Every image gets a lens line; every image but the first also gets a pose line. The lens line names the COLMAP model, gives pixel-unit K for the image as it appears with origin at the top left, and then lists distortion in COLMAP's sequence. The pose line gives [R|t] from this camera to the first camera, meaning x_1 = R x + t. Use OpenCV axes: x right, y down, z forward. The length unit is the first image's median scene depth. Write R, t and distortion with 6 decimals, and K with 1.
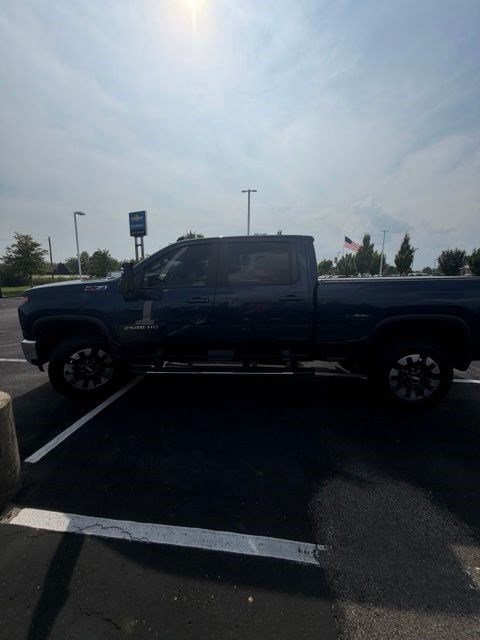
lens RADIAL K [[254.8, 0, 239.1], [0, 254.8, 318.0], [0, 0, 1]] dist [0.001156, -0.000109]
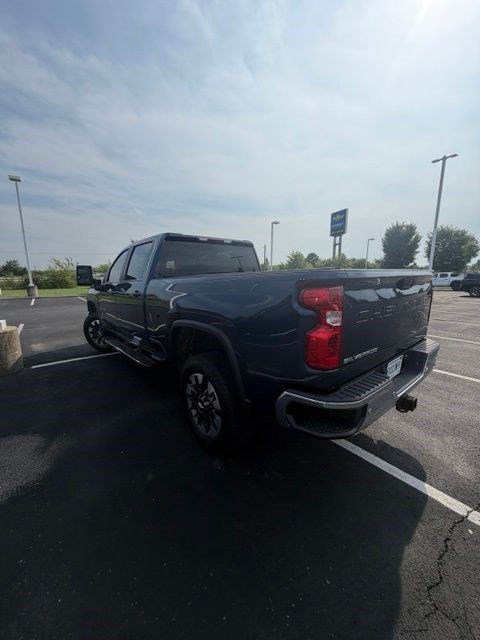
lens RADIAL K [[254.8, 0, 240.0], [0, 254.8, 317.7], [0, 0, 1]] dist [0.001156, -0.000109]
pose [[0.703732, 0.108910, -0.702069, 0.949026], [-0.107633, 0.993118, 0.046172, -0.052065], [0.702266, 0.043073, 0.710611, 0.396152]]
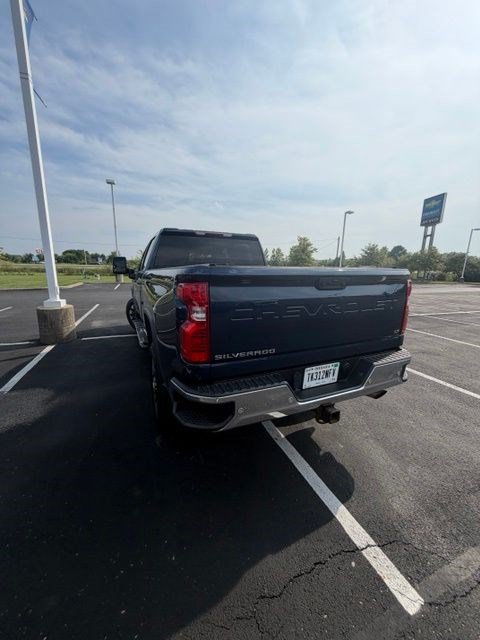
lens RADIAL K [[254.8, 0, 239.5], [0, 254.8, 317.9], [0, 0, 1]] dist [0.001156, -0.000109]
pose [[0.480327, 0.177182, -0.859007, 1.123959], [-0.162070, 0.980447, 0.111607, -0.091260], [0.861986, 0.085612, 0.499651, 0.597958]]
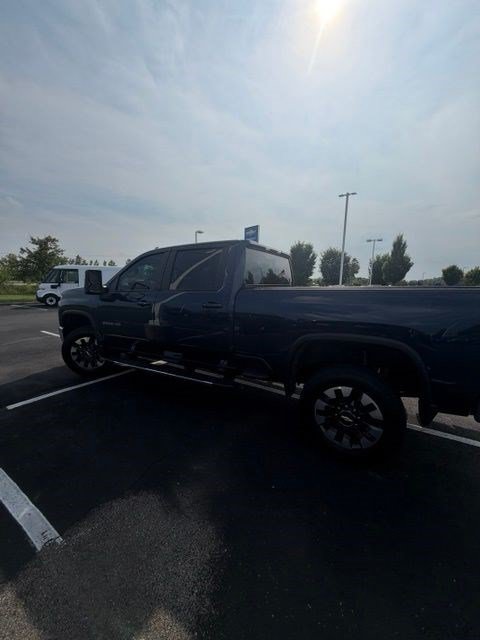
lens RADIAL K [[254.8, 0, 239.2], [0, 254.8, 317.2], [0, 0, 1]] dist [0.001156, -0.000109]
pose [[0.903083, 0.067533, -0.424122, 0.523184], [-0.084723, 0.996166, -0.021781, -0.014432], [0.421025, 0.055603, 0.905343, 0.124154]]
